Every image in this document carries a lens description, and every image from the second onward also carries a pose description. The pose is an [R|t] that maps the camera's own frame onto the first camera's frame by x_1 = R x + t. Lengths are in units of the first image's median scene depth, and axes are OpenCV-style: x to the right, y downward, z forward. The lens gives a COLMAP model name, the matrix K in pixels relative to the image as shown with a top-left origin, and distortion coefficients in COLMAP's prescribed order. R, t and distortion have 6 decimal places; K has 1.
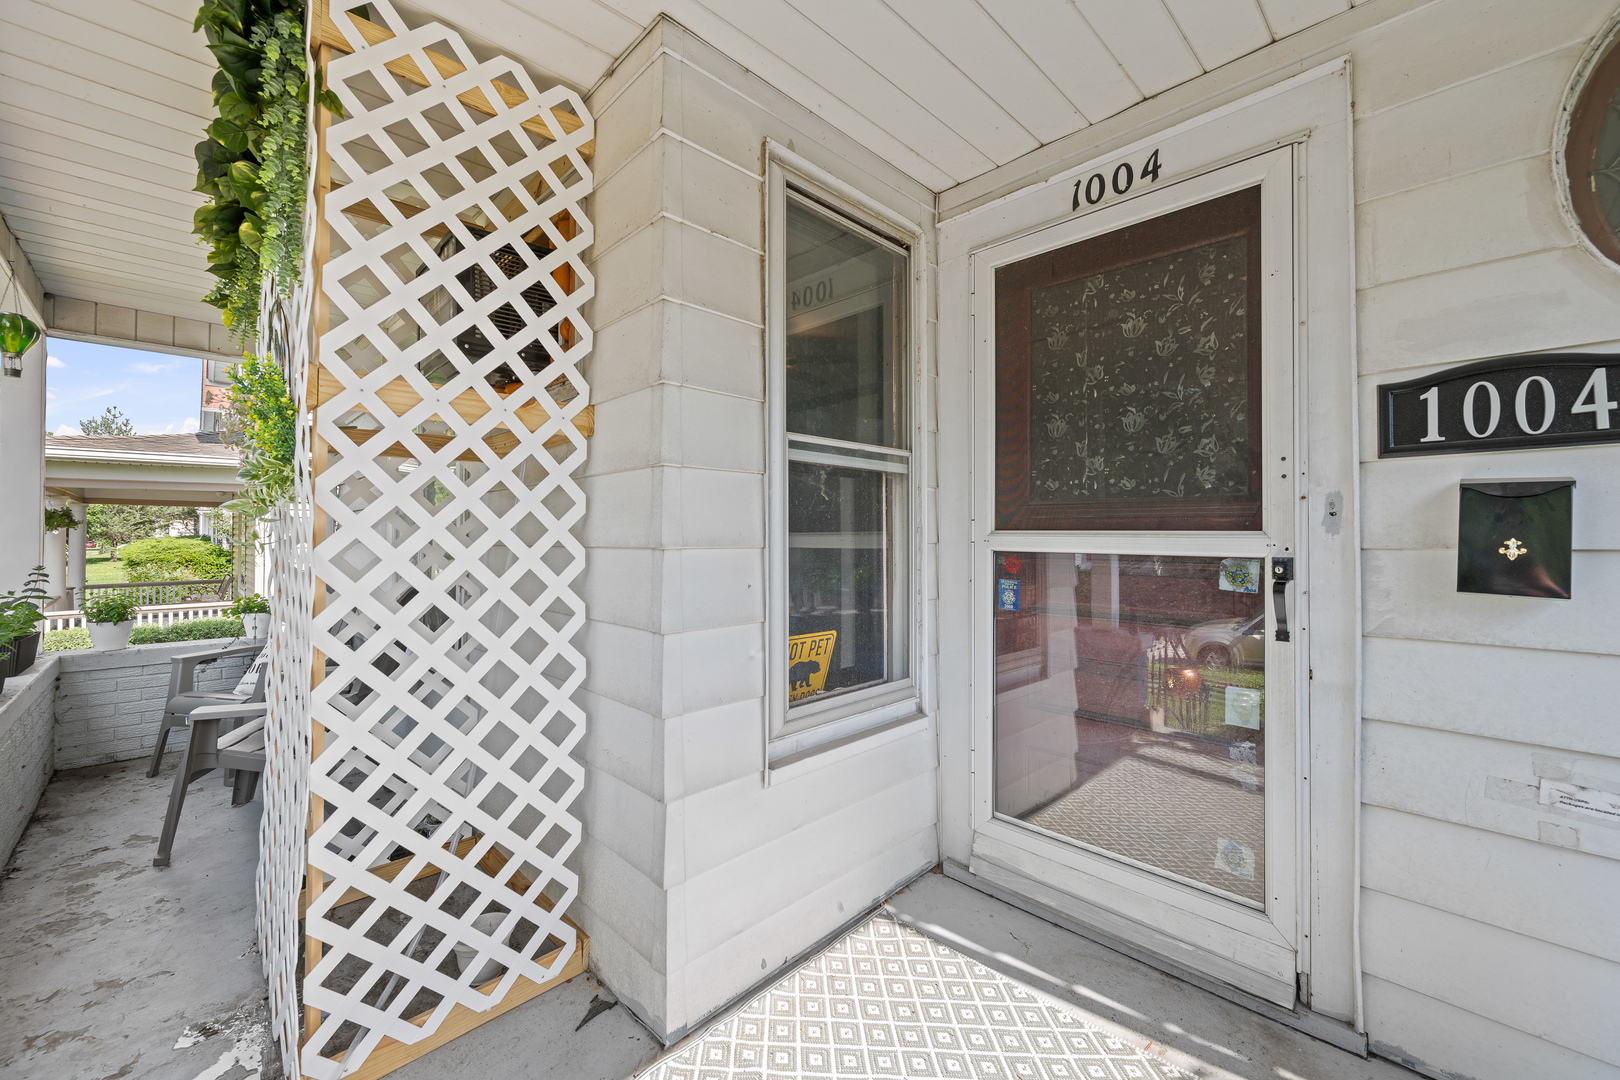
lens RADIAL K [[637.8, 0, 805.0], [0, 637.8, 525.0], [0, 0, 1]] dist [-0.002601, 0.000262]
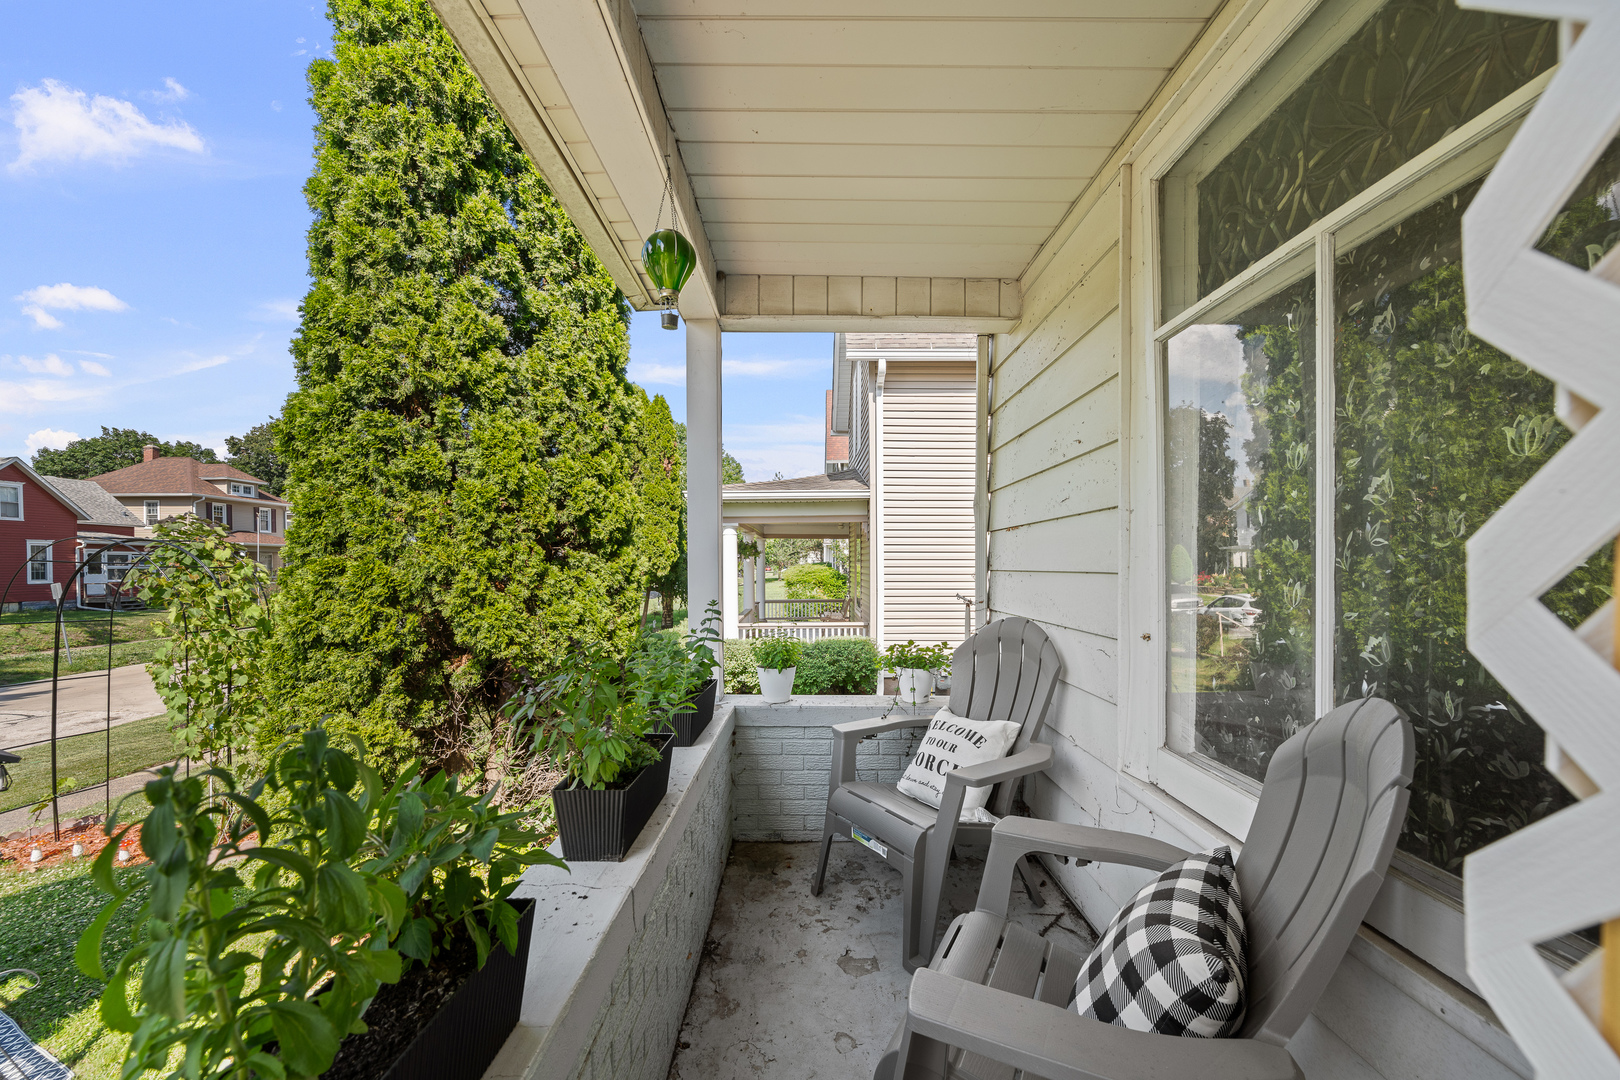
lens RADIAL K [[637.8, 0, 815.7], [0, 637.8, 552.0], [0, 0, 1]] dist [-0.002601, 0.000262]
pose [[0.717686, -0.014245, -0.696221, -0.475541], [0.015616, 0.999869, -0.004361, 0.008023], [0.696192, -0.007742, 0.717814, 0.442133]]
